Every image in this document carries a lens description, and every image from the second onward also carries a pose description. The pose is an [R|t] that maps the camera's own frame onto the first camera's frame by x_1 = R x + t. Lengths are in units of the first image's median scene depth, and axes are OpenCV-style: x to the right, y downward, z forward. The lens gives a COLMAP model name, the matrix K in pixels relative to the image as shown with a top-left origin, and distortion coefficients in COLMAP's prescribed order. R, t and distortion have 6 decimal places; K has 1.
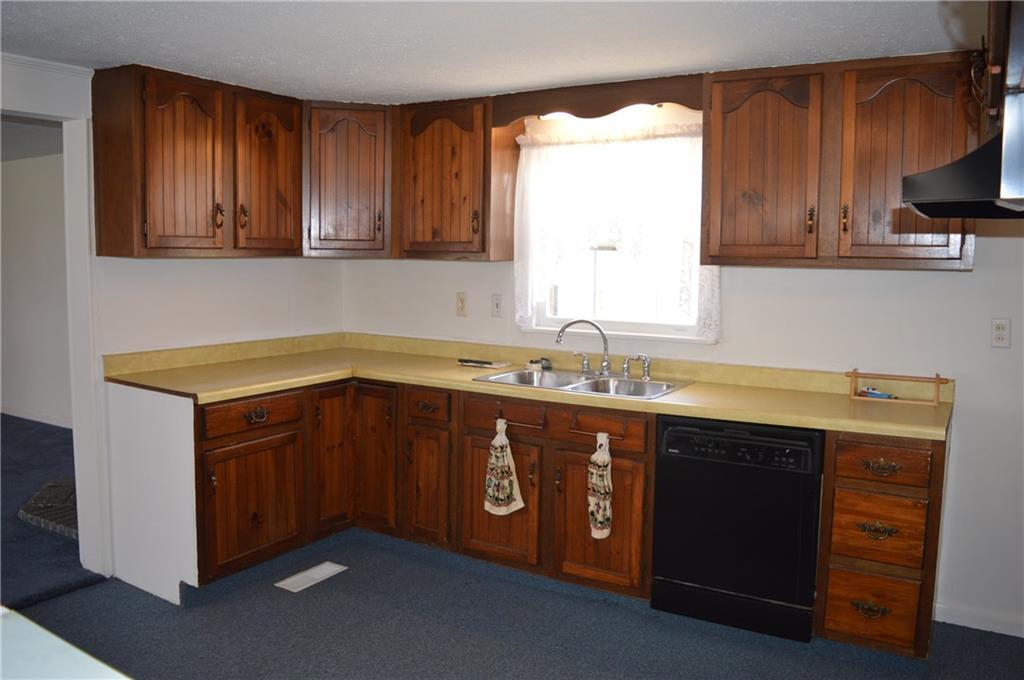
lens RADIAL K [[815.6, 0, 512.6], [0, 815.6, 337.0], [0, 0, 1]] dist [-0.094329, 0.018678]
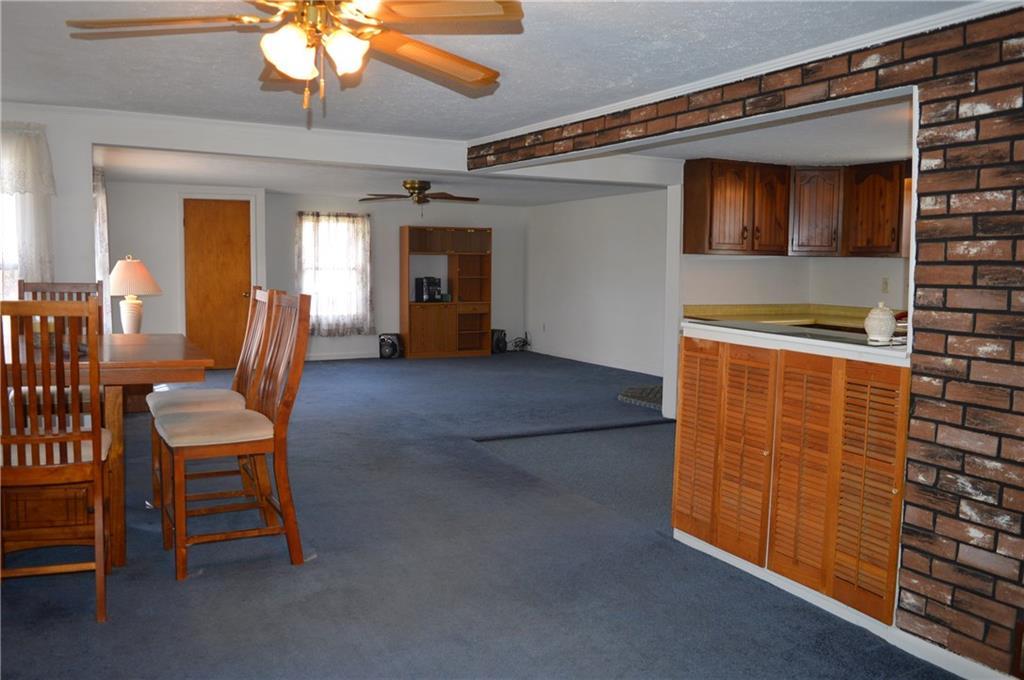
lens RADIAL K [[815.6, 0, 509.5], [0, 815.6, 334.3], [0, 0, 1]] dist [-0.094329, 0.018678]
pose [[0.854904, 0.039487, -0.517281, 0.146272], [-0.047988, 0.998843, -0.003061, 0.115644], [0.516562, 0.027440, 0.855810, -0.875104]]
